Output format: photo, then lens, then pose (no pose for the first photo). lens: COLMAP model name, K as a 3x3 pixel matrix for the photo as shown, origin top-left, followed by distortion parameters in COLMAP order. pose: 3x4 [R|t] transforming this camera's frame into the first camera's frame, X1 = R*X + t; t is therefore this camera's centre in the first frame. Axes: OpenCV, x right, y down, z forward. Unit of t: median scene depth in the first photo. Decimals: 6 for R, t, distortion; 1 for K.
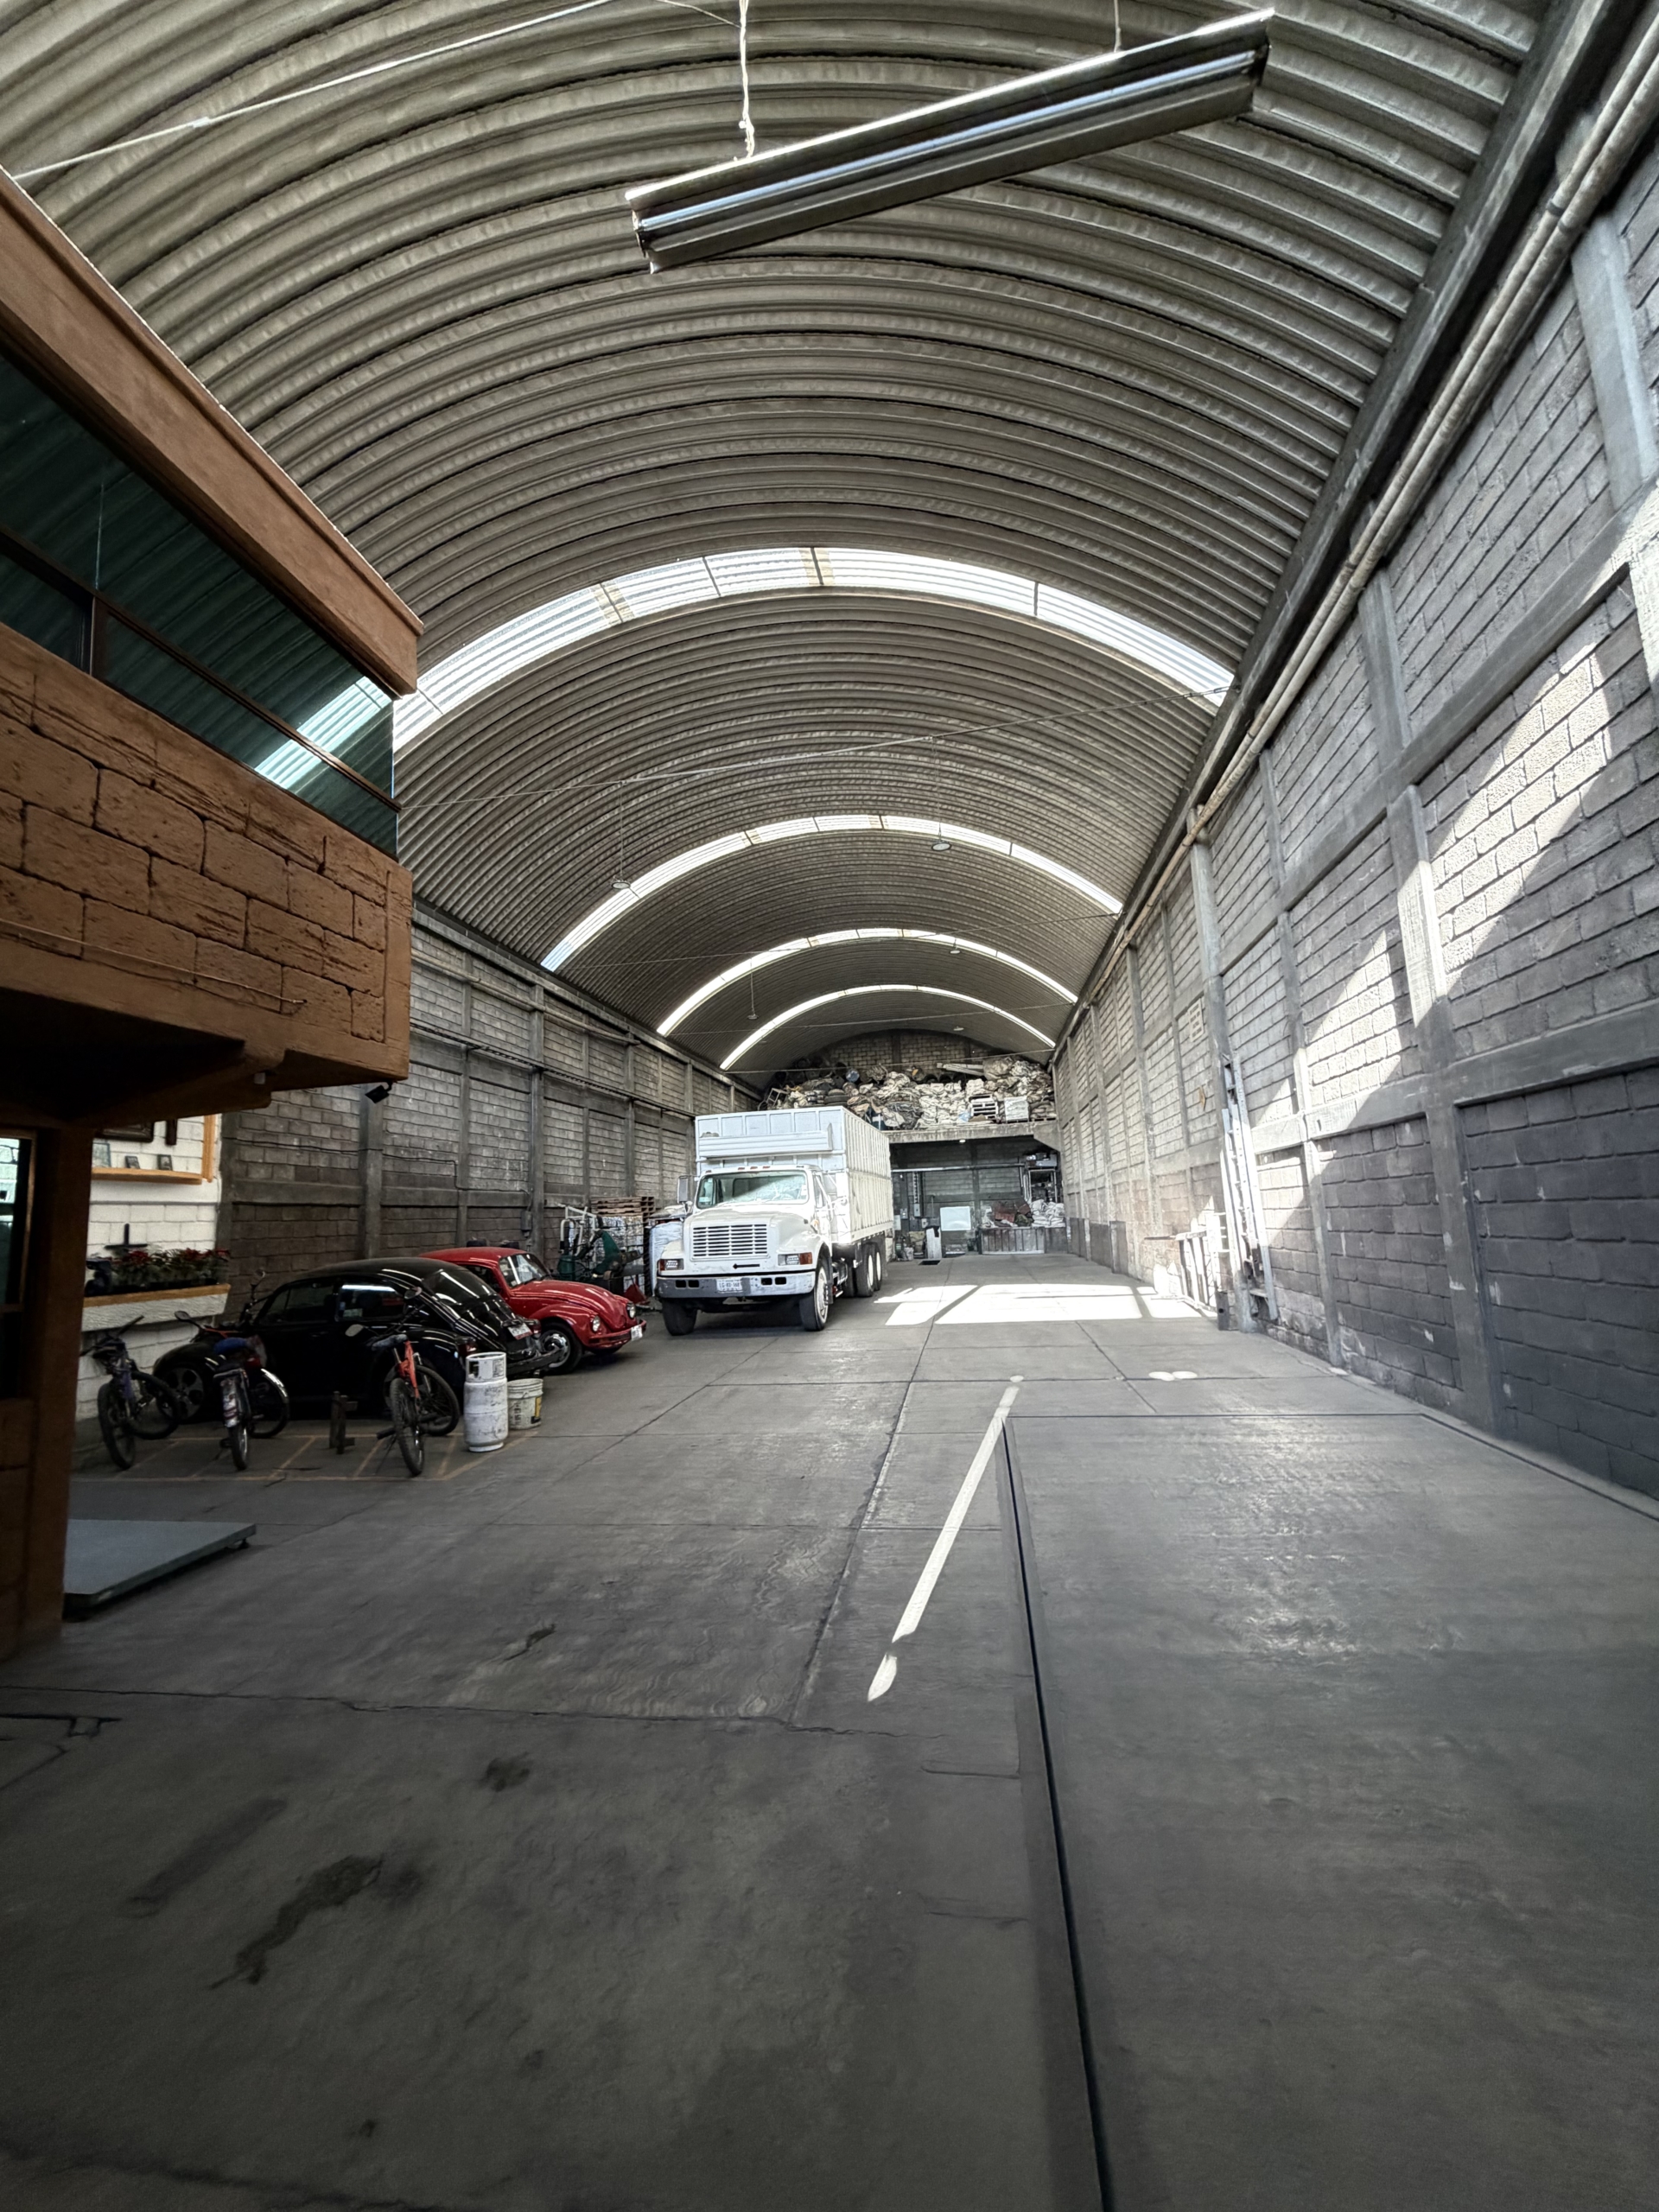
lens RADIAL K [[877.2, 0, 827.2], [0, 877.2, 1107.1], [0, 0, 1]] dist [0.000394, 0.000018]
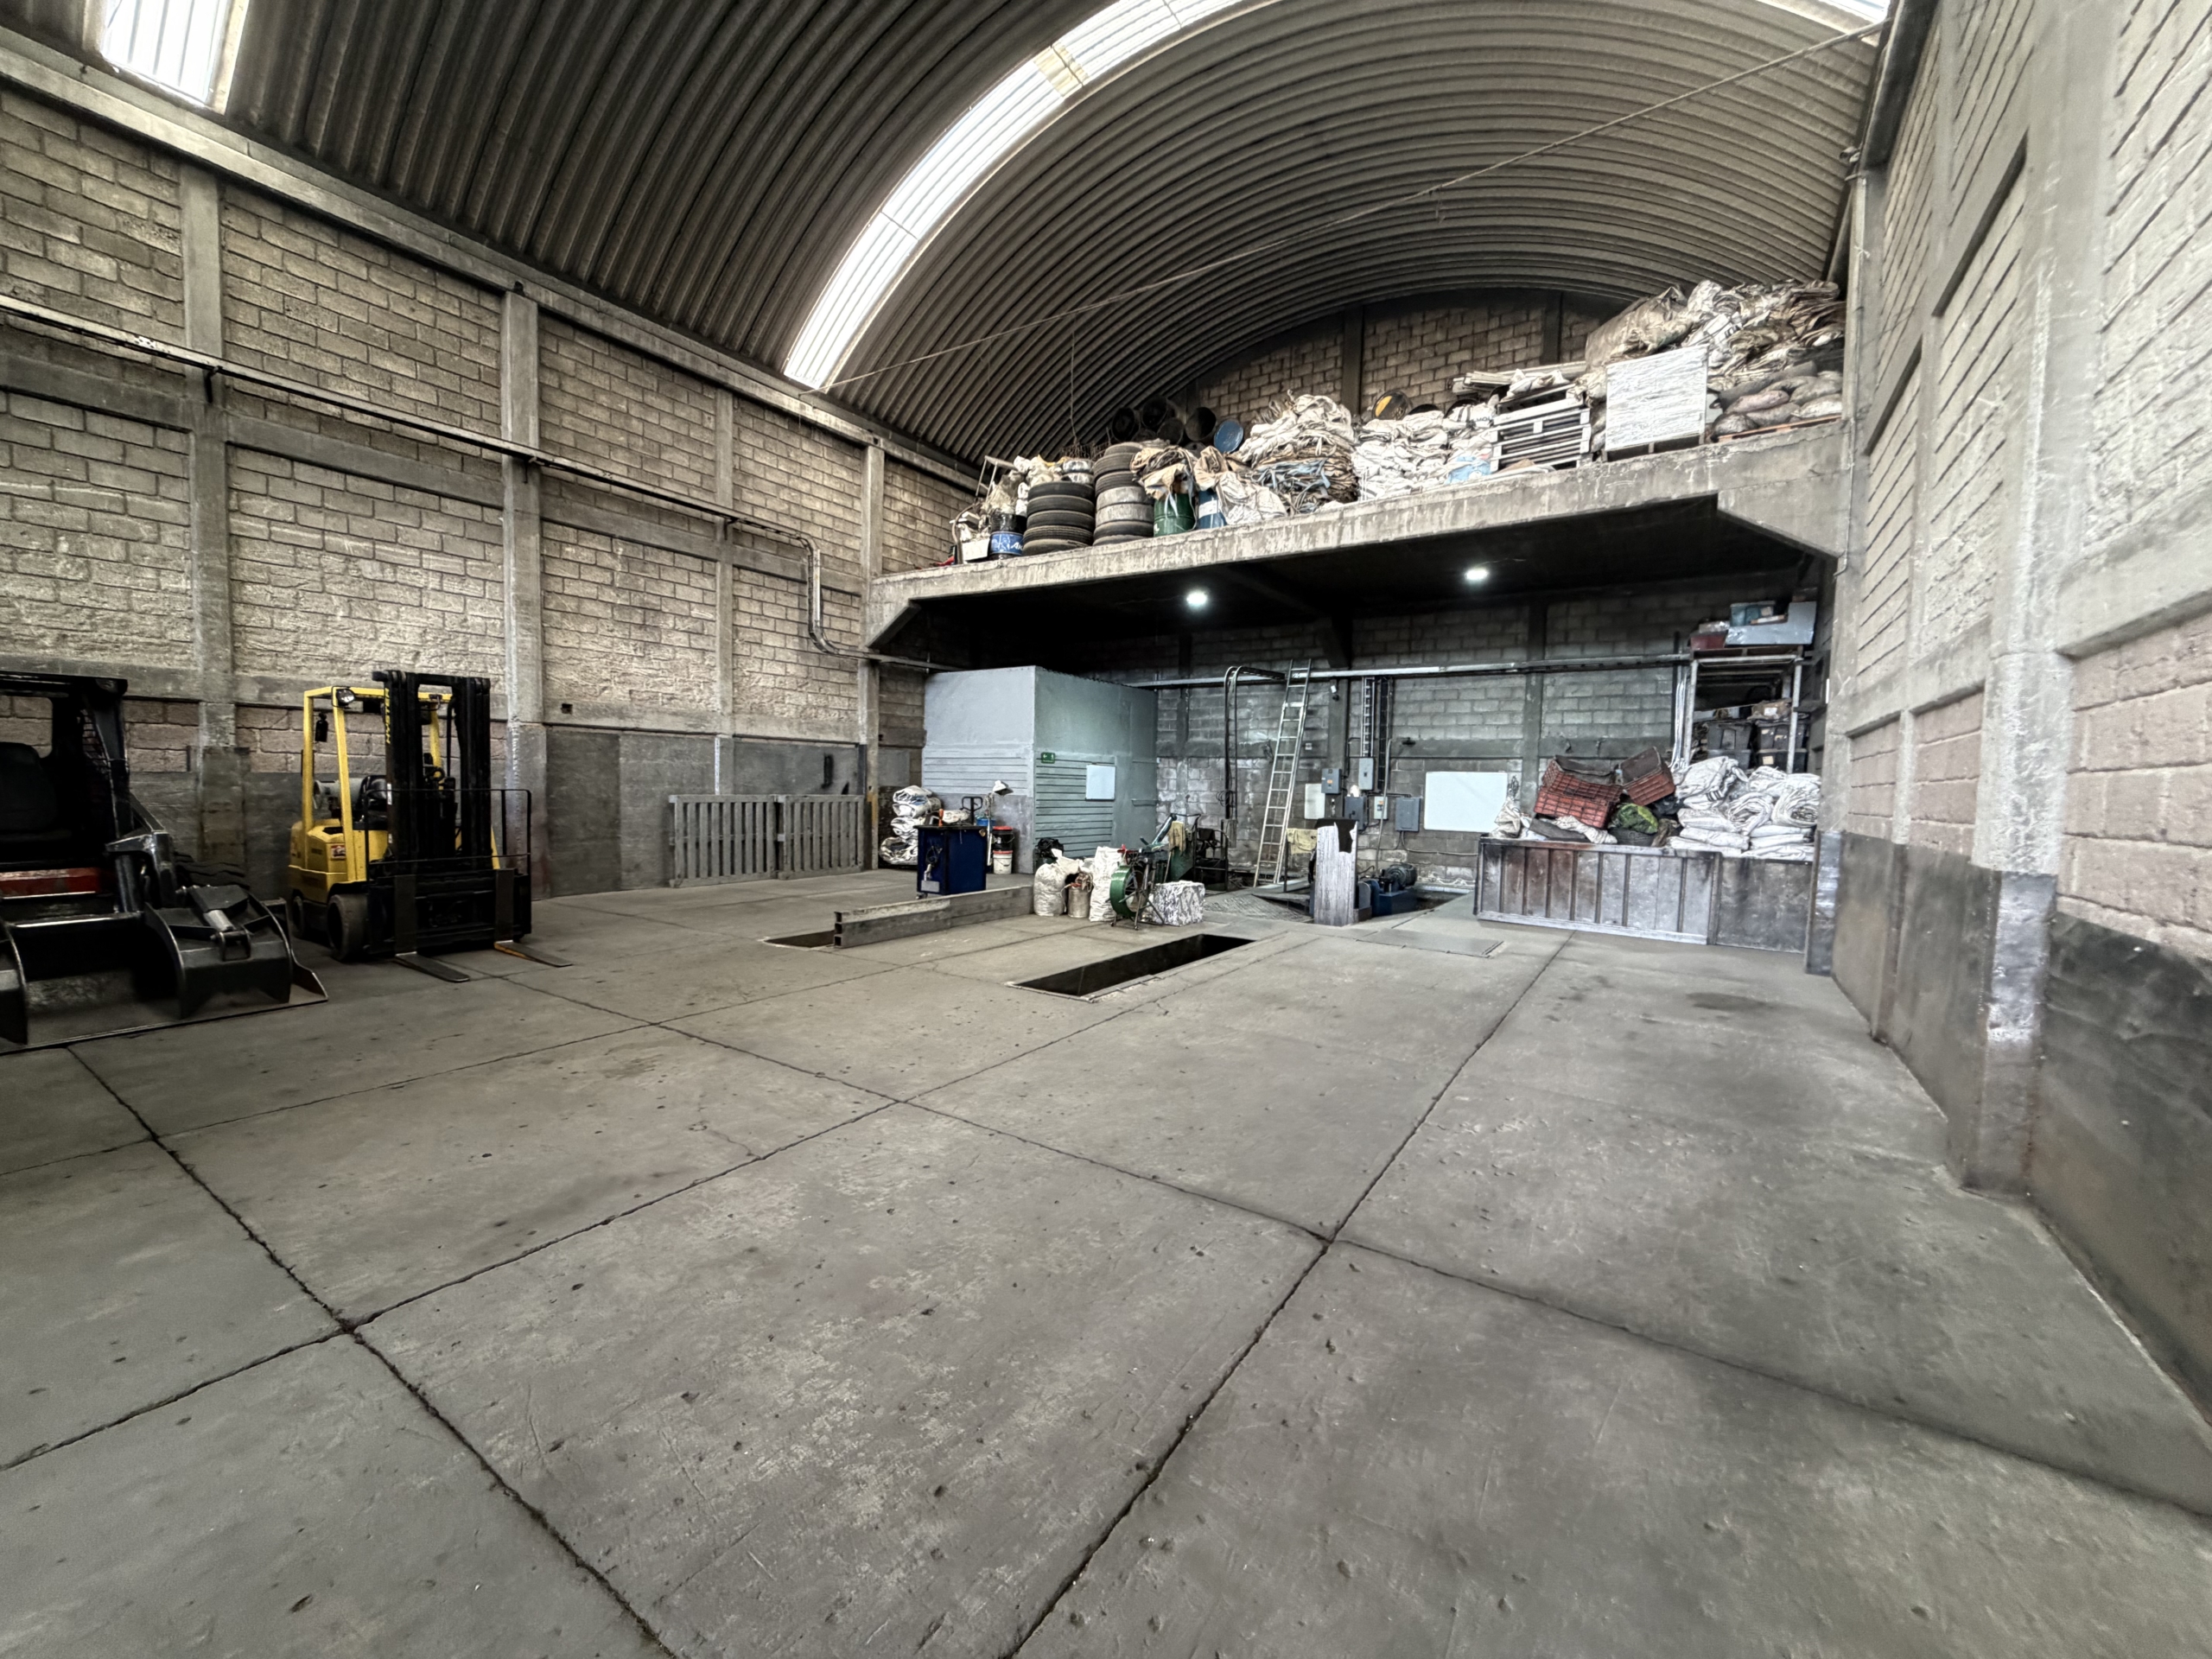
lens RADIAL K [[881.9, 0, 1106.0], [0, 881.9, 829.5], [0, 0, 1]] dist [0.000323, 0.000076]
pose [[0.911874, 0.084014, -0.401779, 0.466995], [-0.009561, 0.982911, 0.183832, 0.204713], [0.410358, -0.163790, 0.897095, 1.728036]]
